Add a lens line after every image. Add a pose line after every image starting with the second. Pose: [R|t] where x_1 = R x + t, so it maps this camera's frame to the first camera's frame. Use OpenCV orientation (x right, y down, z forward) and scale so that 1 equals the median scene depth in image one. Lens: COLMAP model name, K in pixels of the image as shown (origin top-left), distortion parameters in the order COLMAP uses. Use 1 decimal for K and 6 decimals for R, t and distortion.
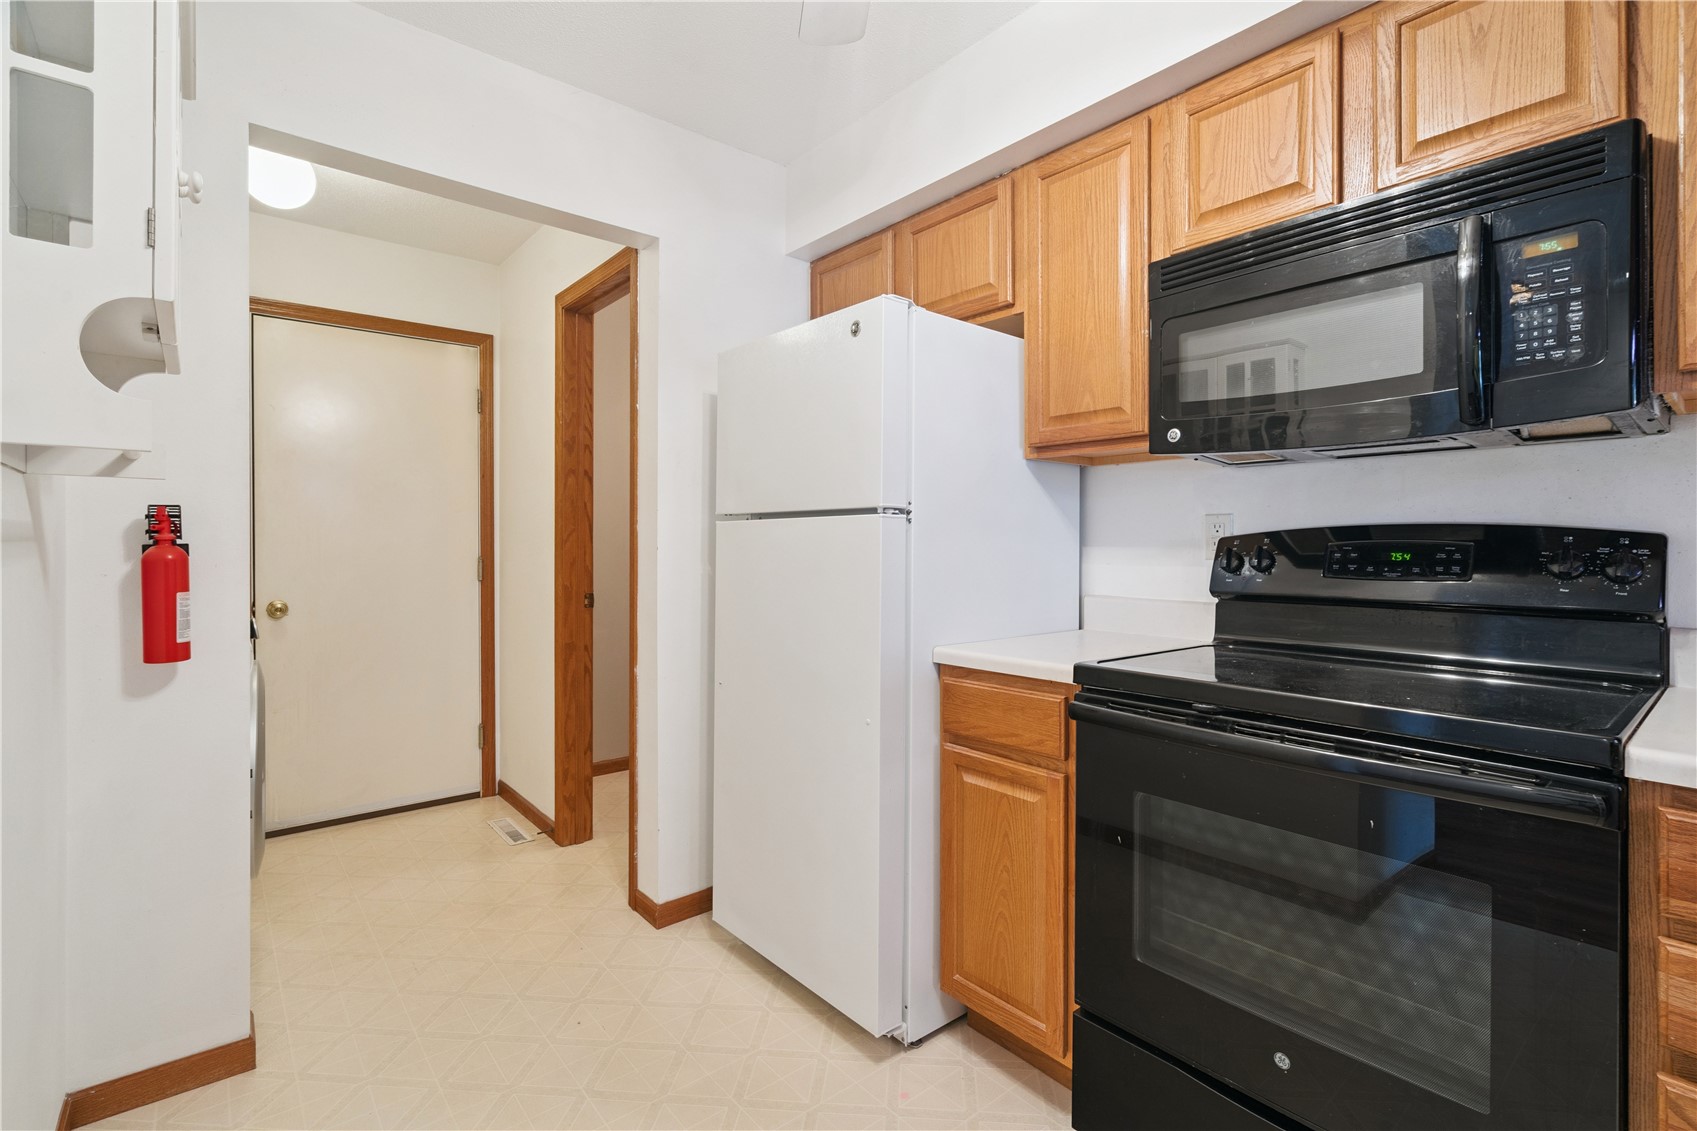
lens RADIAL K [[787.1, 0, 841.2], [0, 787.1, 544.7], [0, 0, 1]] dist [-0.004359, 0.000193]
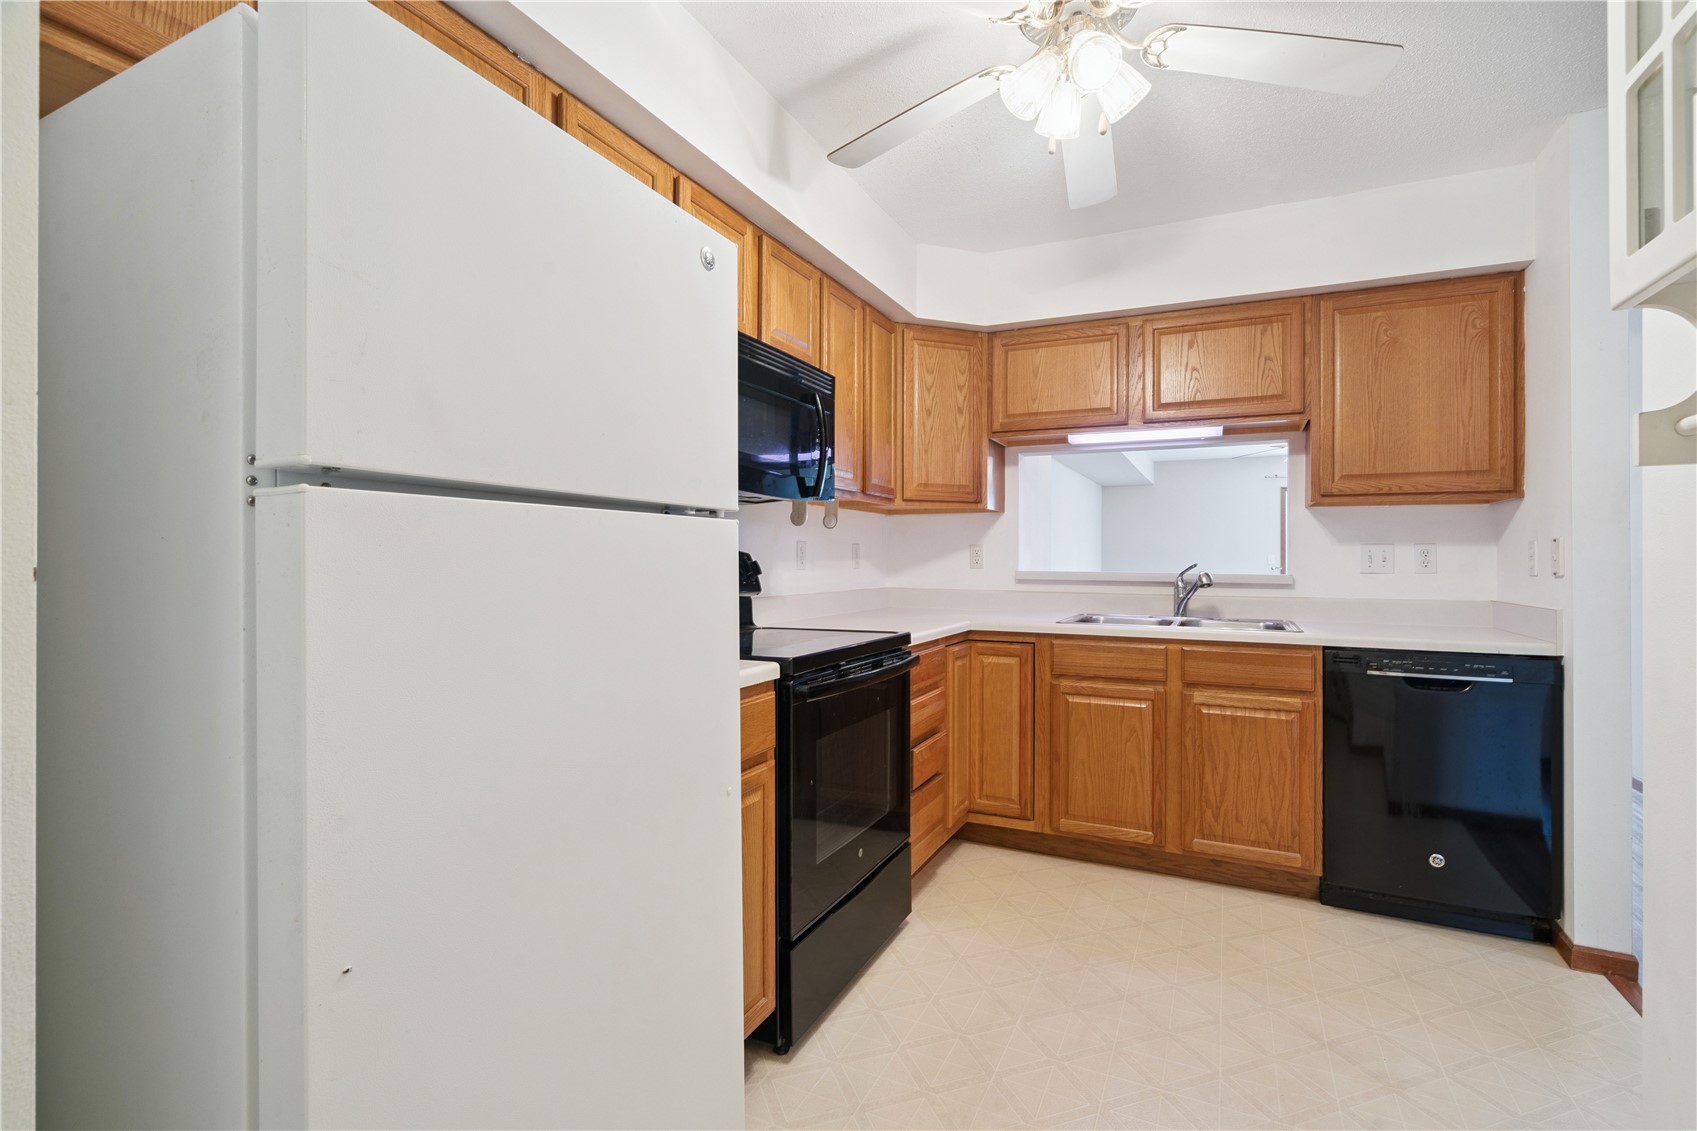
lens RADIAL K [[767.7, 0, 848.5], [0, 767.7, 565.5], [0, 0, 1]] dist [-0.002197, 0.000090]
pose [[-0.411886, -0.008806, 0.911193, -0.744910], [-0.003297, 0.999961, 0.008173, -0.000026], [-0.911230, 0.000362, -0.411899, 1.298780]]
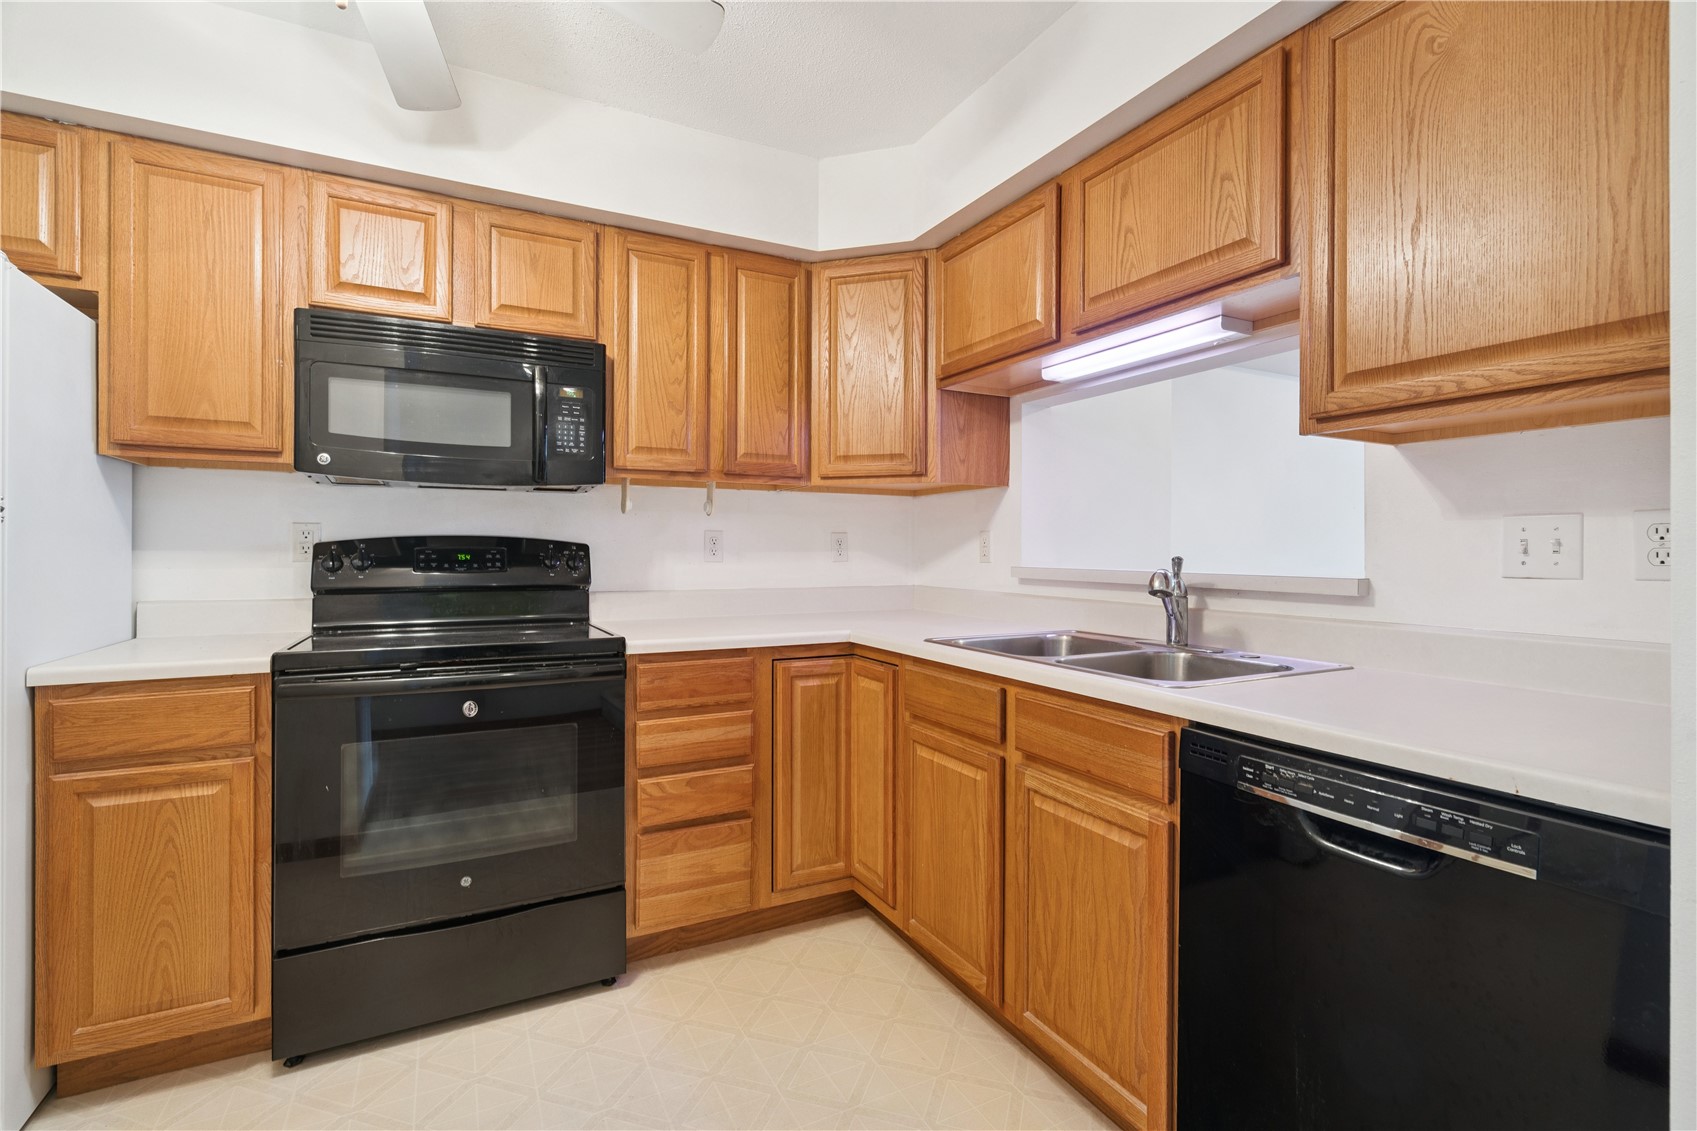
lens RADIAL K [[766.4, 0, 846.8], [0, 766.4, 559.6], [0, 0, 1]] dist [0.000106, 0.000155]
pose [[0.210561, -0.010173, 0.977528, -0.568740], [-0.002652, 0.999936, 0.010977, 0.001723], [-0.977577, -0.004903, 0.210521, -0.039329]]
